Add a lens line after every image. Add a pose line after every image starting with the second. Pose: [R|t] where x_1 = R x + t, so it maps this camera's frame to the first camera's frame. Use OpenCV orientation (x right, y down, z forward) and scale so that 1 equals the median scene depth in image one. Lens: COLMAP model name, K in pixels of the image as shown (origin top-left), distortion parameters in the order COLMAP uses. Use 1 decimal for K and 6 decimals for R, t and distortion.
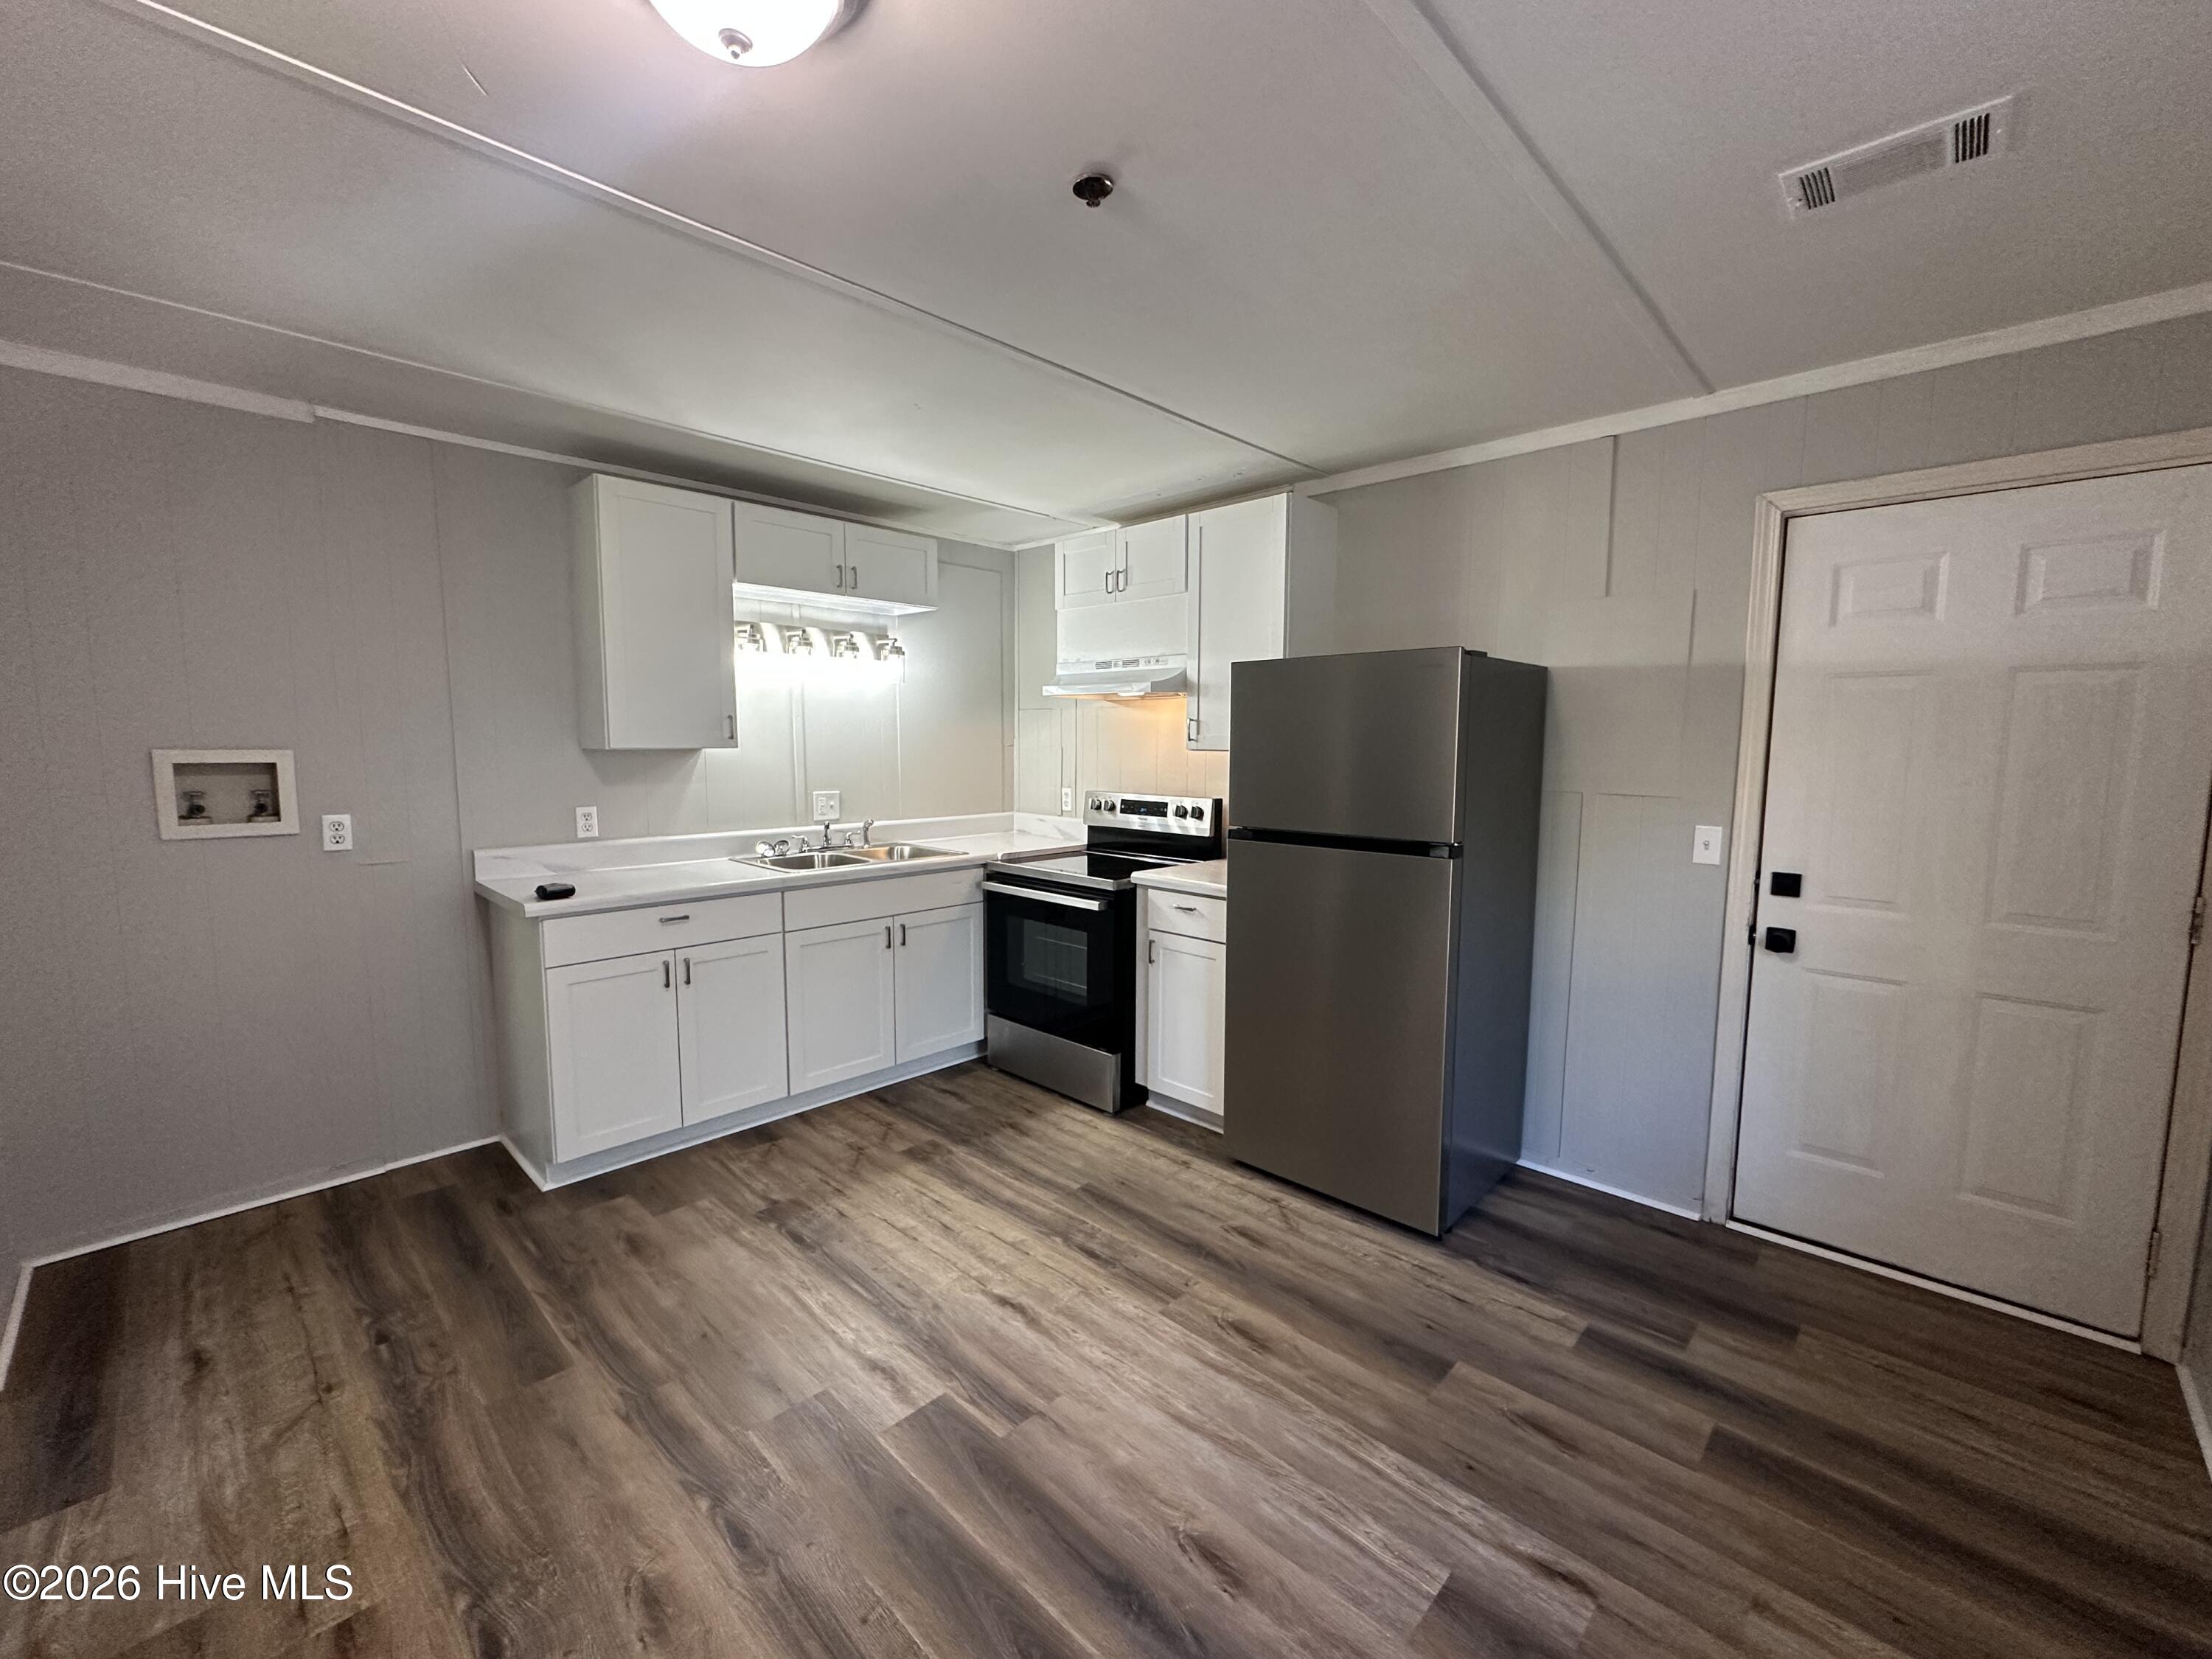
lens RADIAL K [[900.5, 0, 1109.4], [0, 900.5, 824.8], [0, 0, 1]] dist [-0.002162, -0.000103]
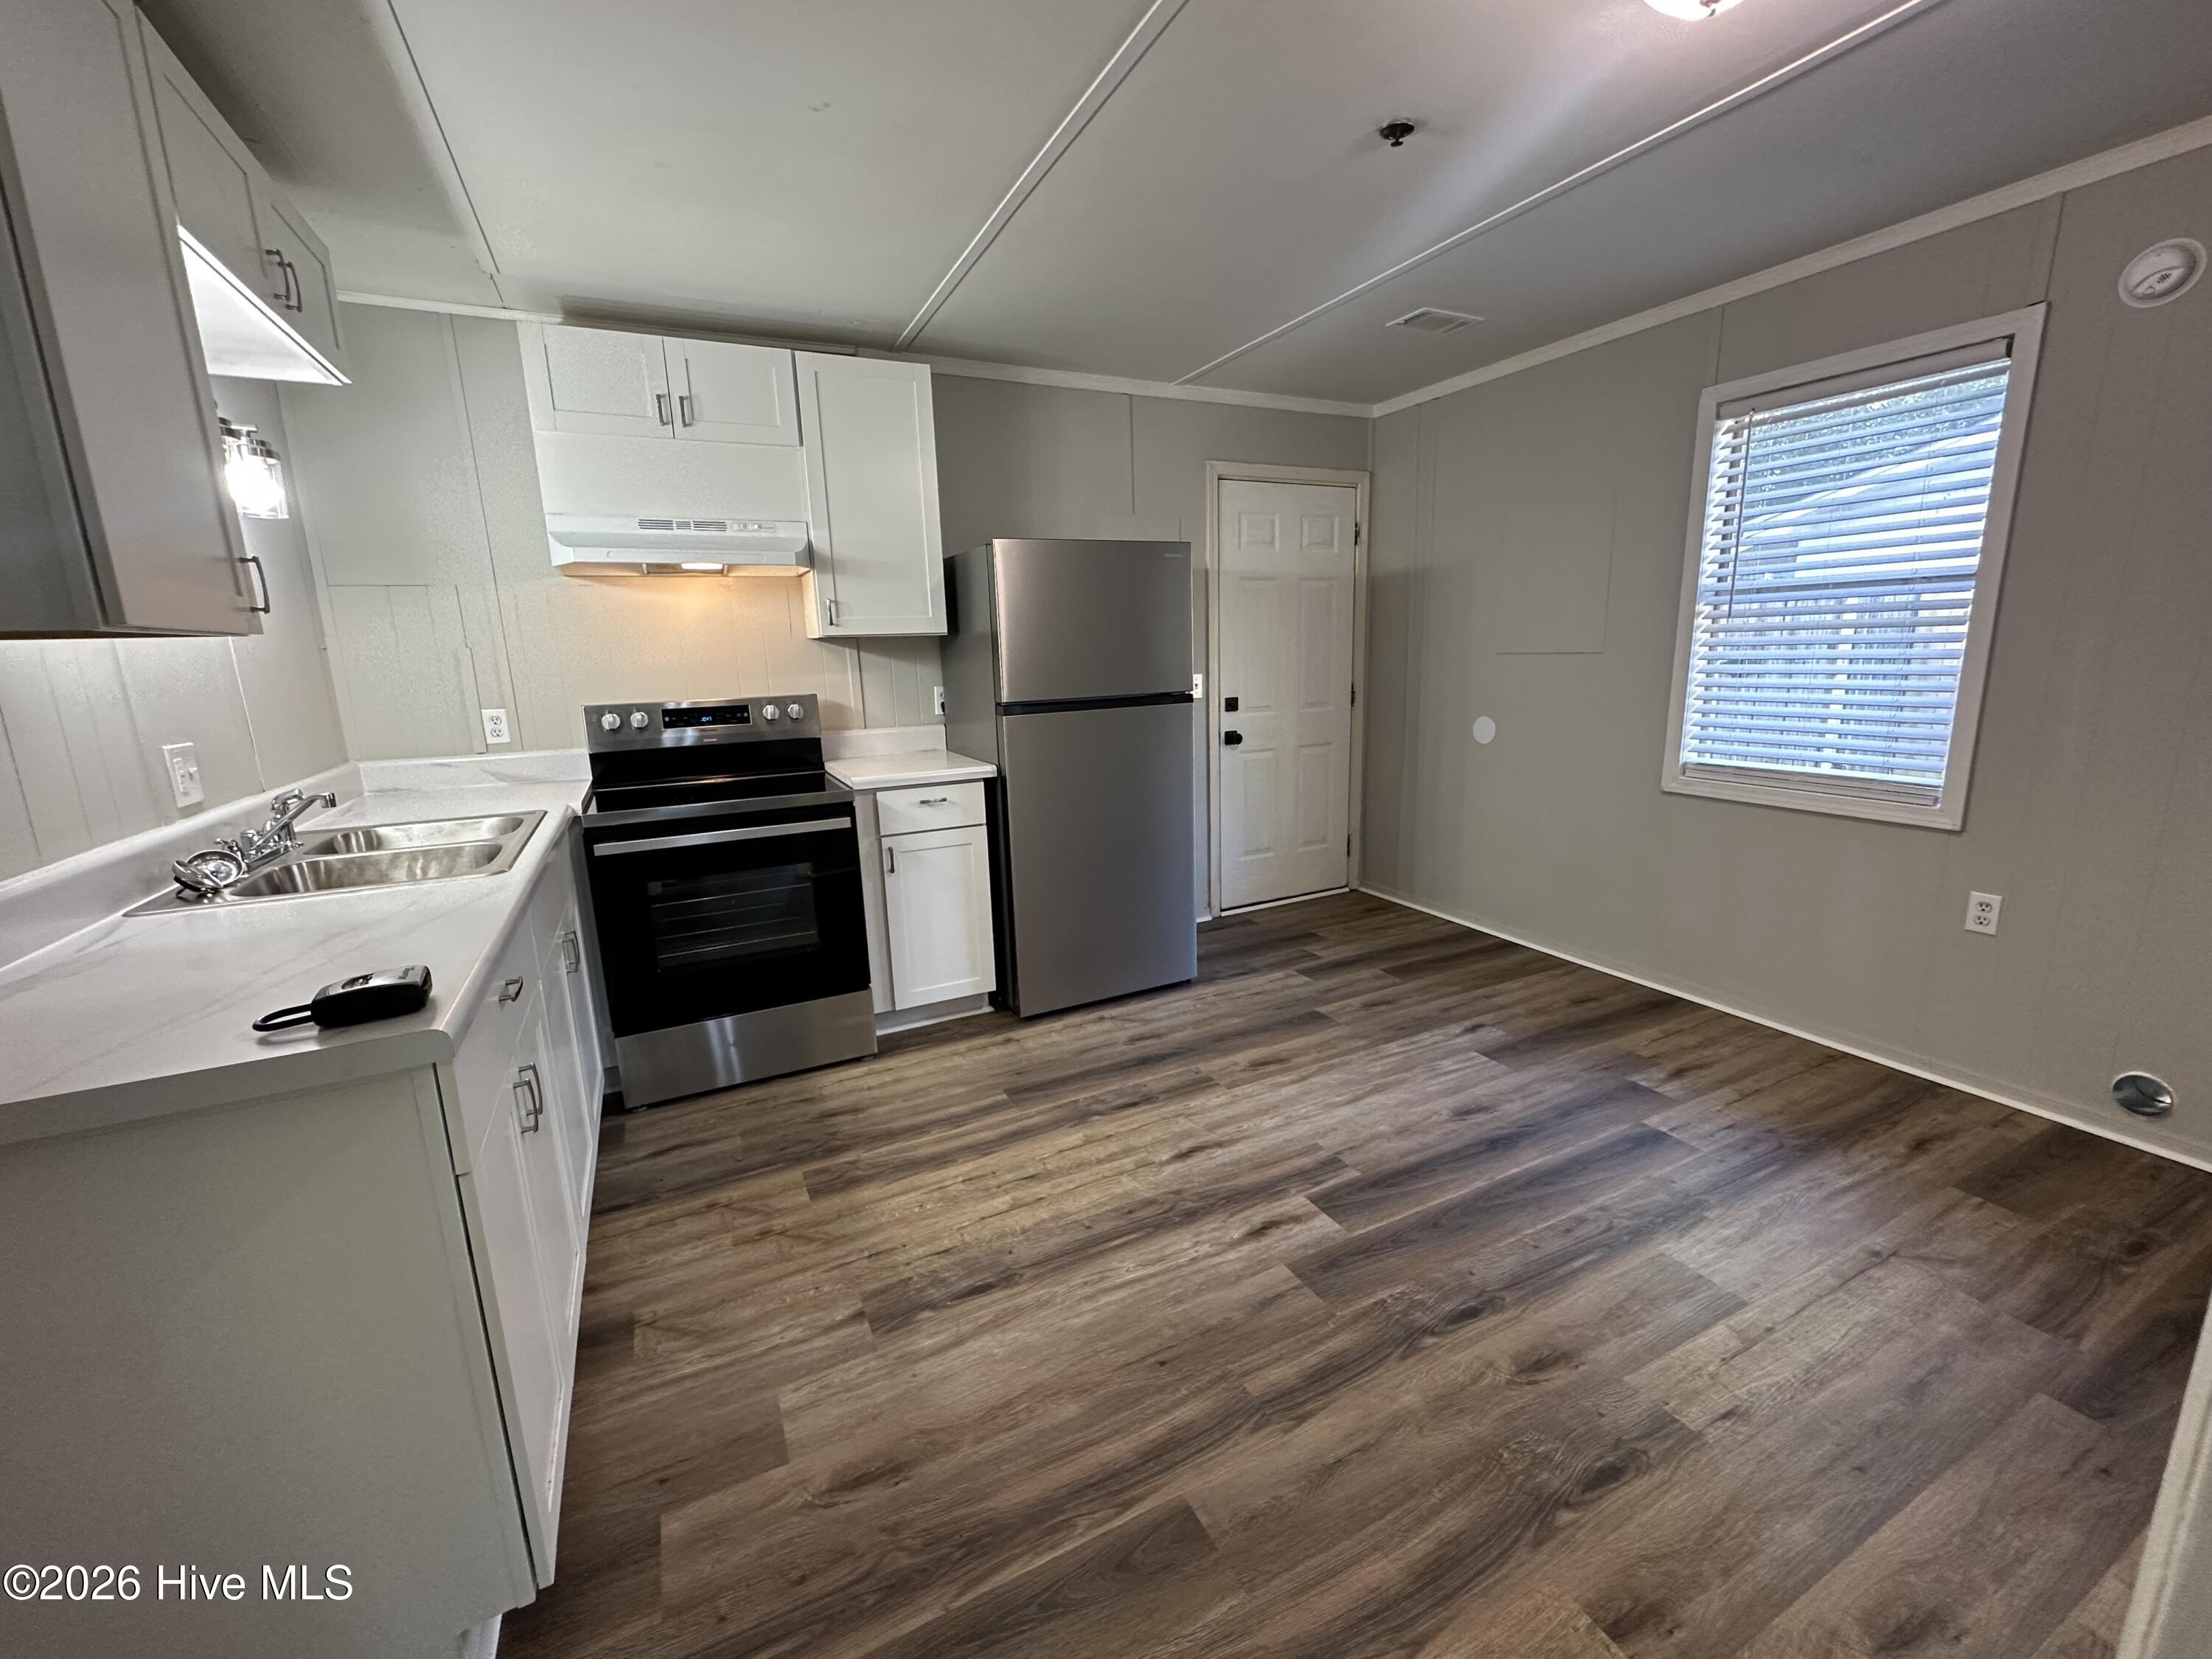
lens RADIAL K [[900.5, 0, 1109.4], [0, 900.5, 824.8], [0, 0, 1]] dist [-0.002162, -0.000103]
pose [[0.335610, -0.200683, 0.920376, -0.768728], [0.121428, 0.978109, 0.168993, -0.021715], [-0.934142, 0.055043, 0.352632, 0.519342]]
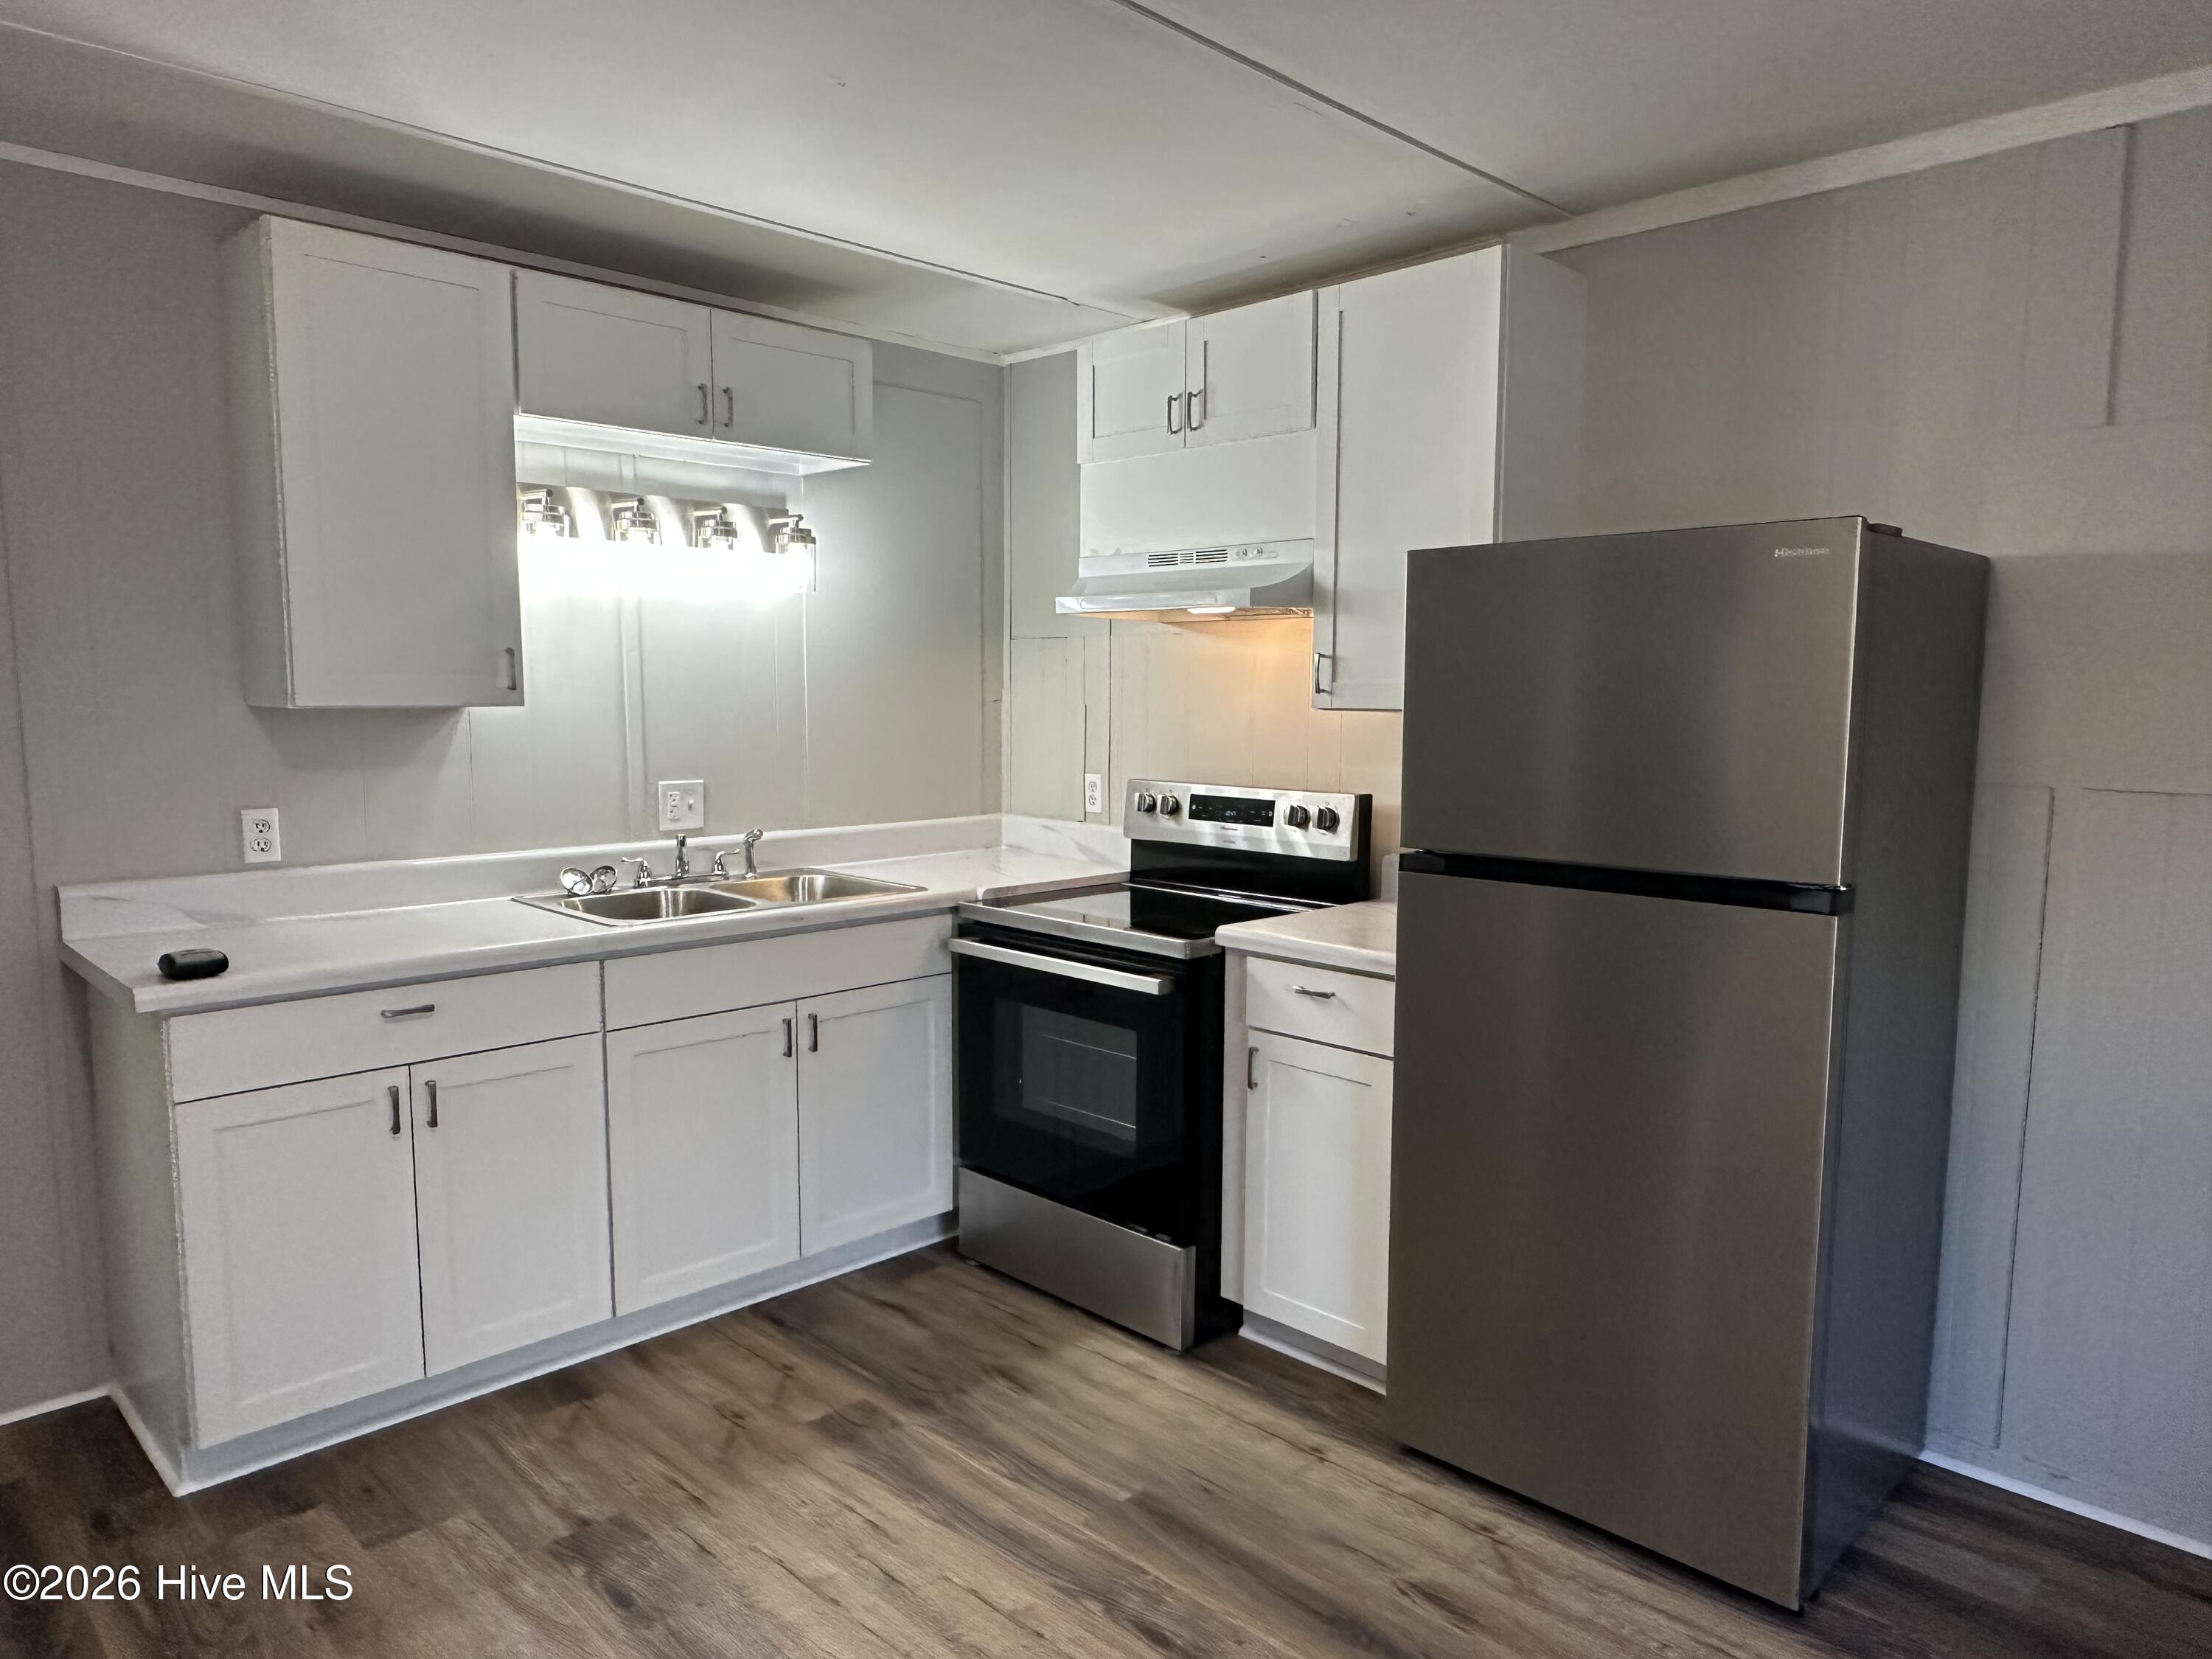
lens RADIAL K [[1437.1, 0, 1106.0], [0, 1437.1, 829.5], [0, 0, 1]] dist [0.000913, 0.001762]
pose [[0.999712, 0.001498, -0.023954, -0.025244], [-0.001400, 0.999991, 0.004123, -0.012598], [0.023960, -0.004088, 0.999705, 0.108339]]
